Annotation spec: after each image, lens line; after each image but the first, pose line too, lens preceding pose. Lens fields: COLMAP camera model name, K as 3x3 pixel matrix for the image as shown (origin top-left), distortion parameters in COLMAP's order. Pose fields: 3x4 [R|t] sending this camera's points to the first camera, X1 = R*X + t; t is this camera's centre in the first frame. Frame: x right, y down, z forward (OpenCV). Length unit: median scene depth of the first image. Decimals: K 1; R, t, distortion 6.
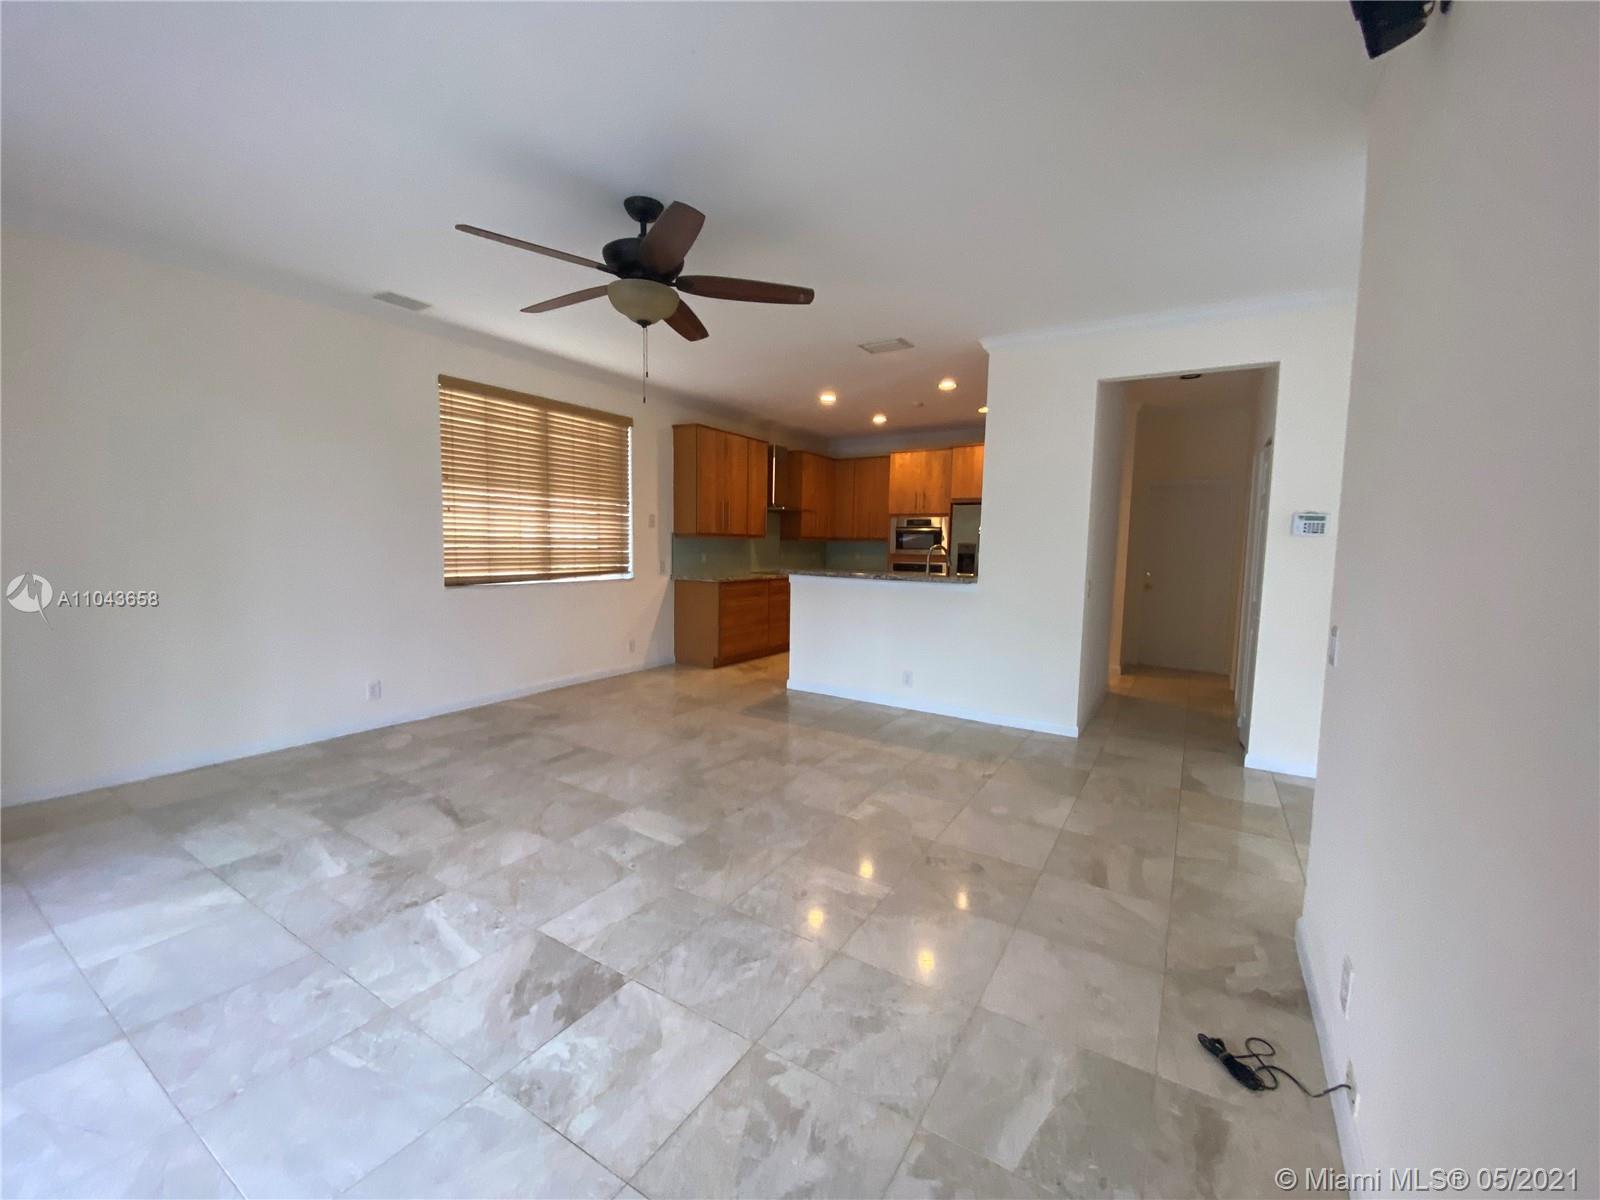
lens RADIAL K [[655.0, 0, 796.9], [0, 655.0, 609.4], [0, 0, 1]] dist [-0.021057, -0.000347]
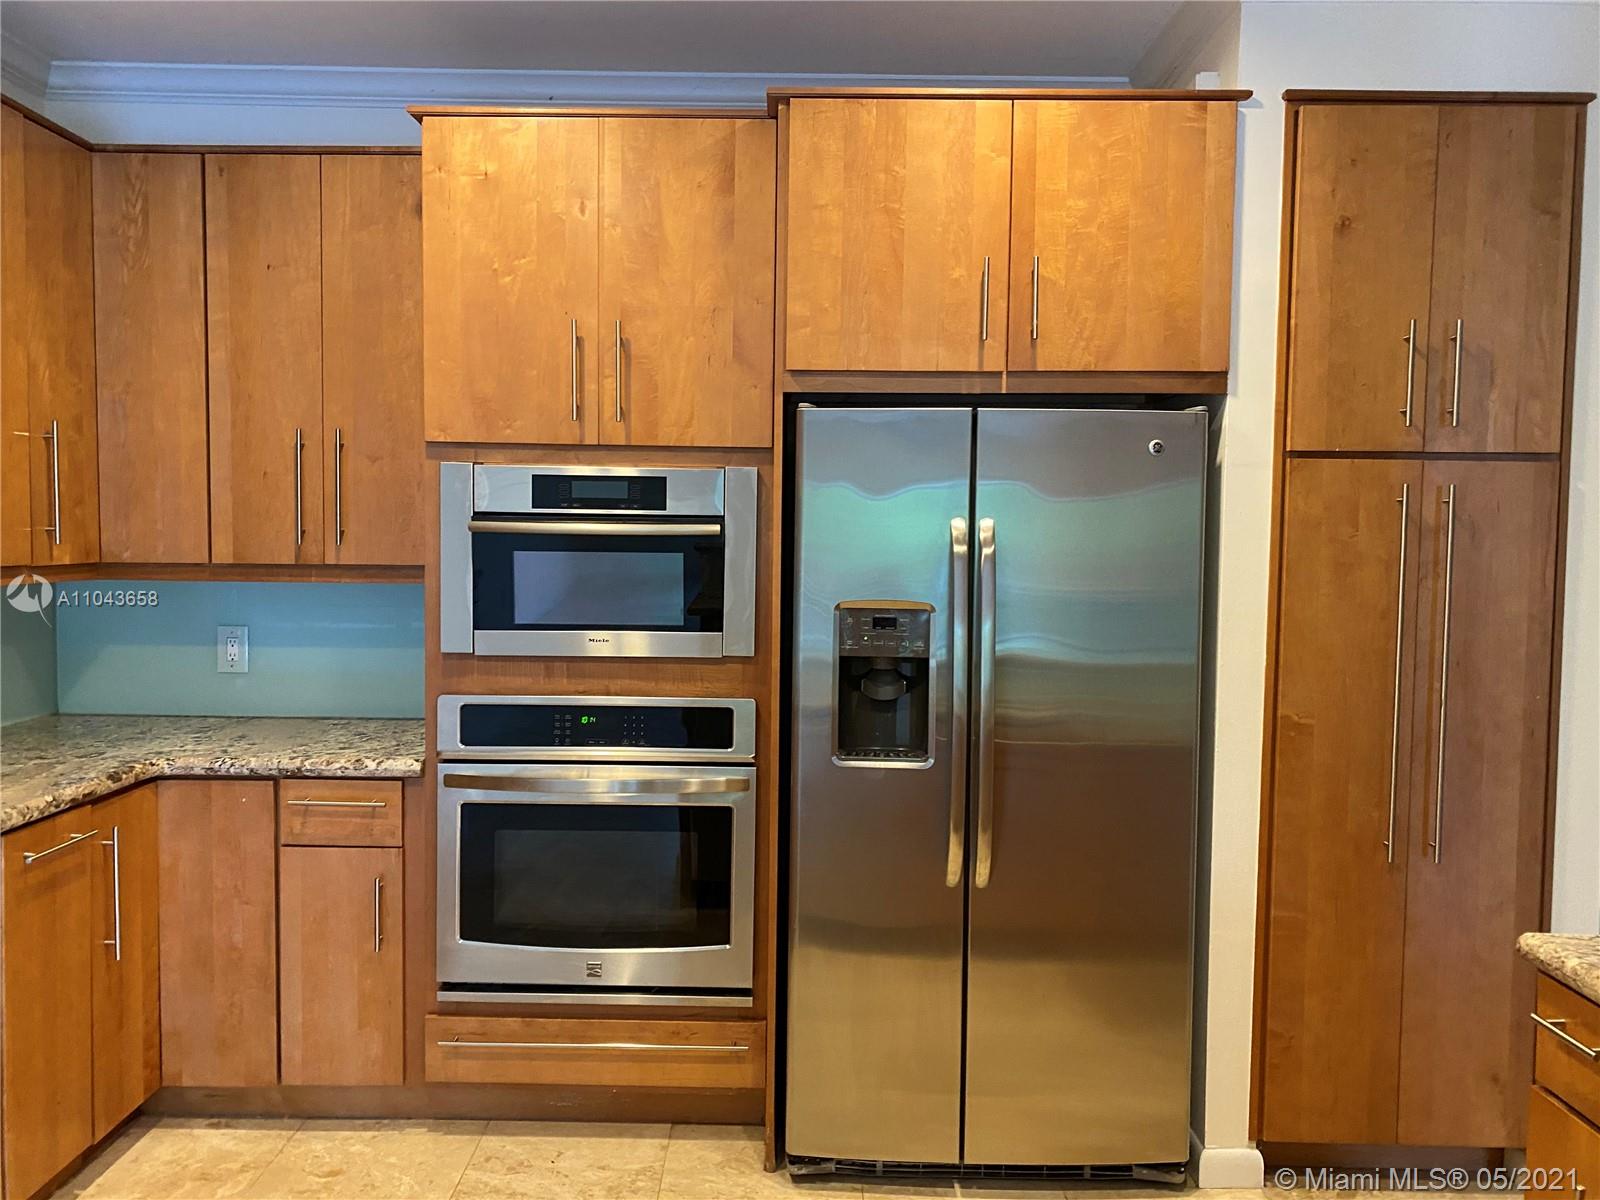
lens RADIAL K [[1238.2, 0, 790.0], [0, 1238.2, 593.3], [0, 0, 1]] dist [0.016506, -0.014814]
pose [[0.852102, -0.032466, 0.522368, 0.046967], [0.054365, 0.998166, -0.026644, -0.095194], [-0.520545, 0.051102, 0.852304, 0.701569]]
